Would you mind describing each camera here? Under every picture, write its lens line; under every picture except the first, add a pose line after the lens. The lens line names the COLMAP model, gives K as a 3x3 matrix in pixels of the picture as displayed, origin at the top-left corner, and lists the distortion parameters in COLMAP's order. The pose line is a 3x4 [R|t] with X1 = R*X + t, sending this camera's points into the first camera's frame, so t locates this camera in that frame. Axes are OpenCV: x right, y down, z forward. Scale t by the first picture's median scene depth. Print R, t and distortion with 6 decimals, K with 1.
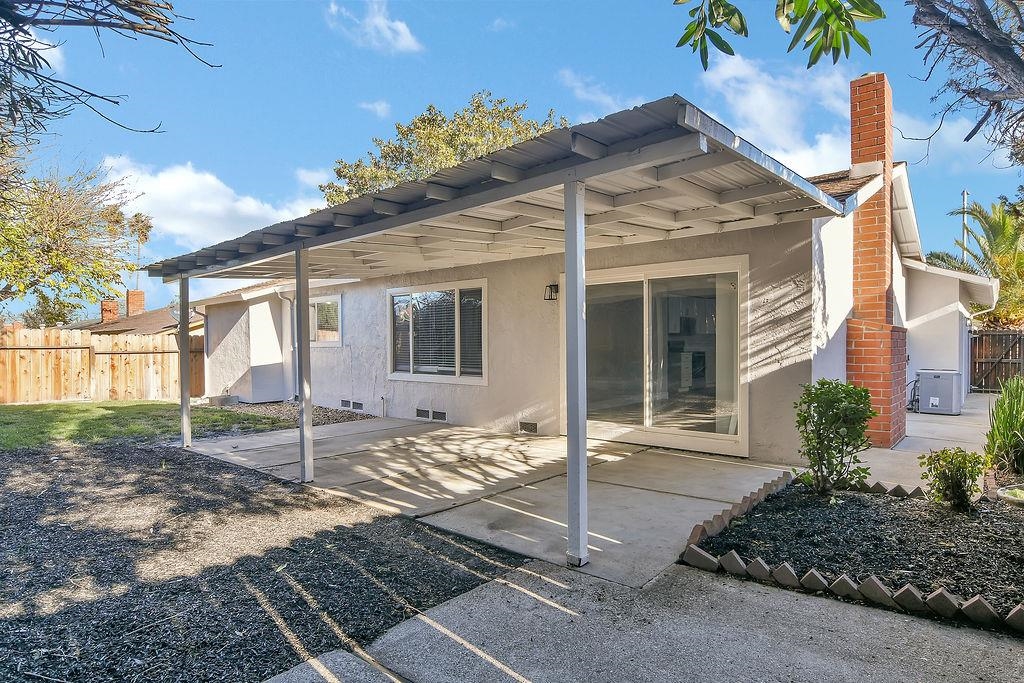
lens RADIAL K [[548.9, 0, 514.2], [0, 548.9, 345.7], [0, 0, 1]] dist [-0.013748, 0.000564]
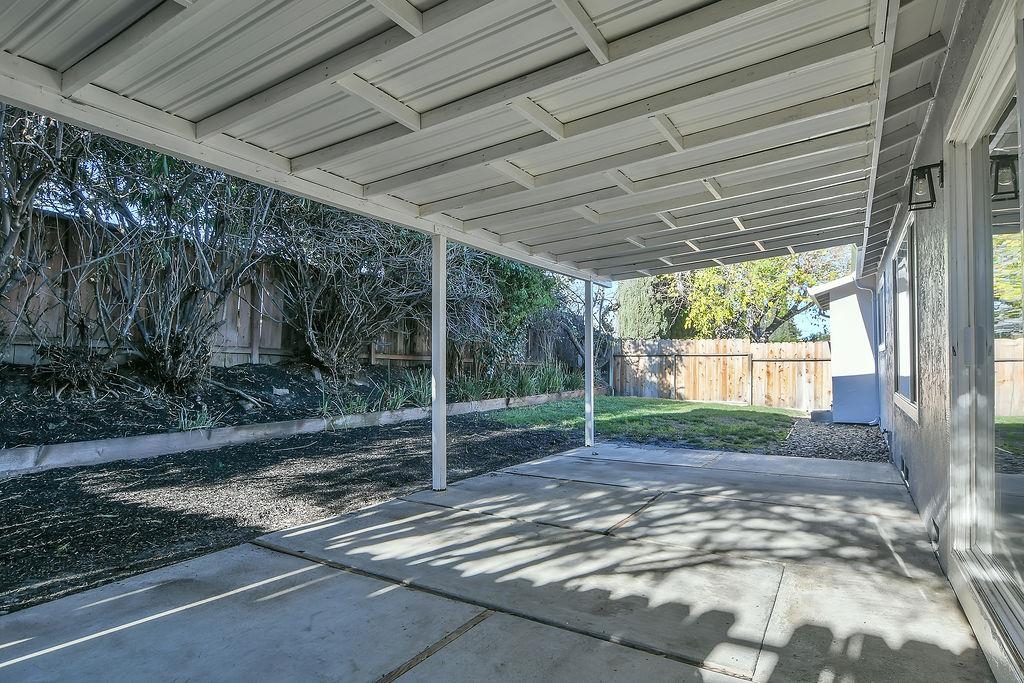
lens RADIAL K [[548.9, 0, 516.0], [0, 548.9, 345.9], [0, 0, 1]] dist [-0.013748, 0.000564]
pose [[0.200302, -0.018974, -0.979551, 0.201741], [-0.003770, 0.999790, -0.020137, 0.009672], [0.979727, 0.007727, 0.200188, 0.348938]]
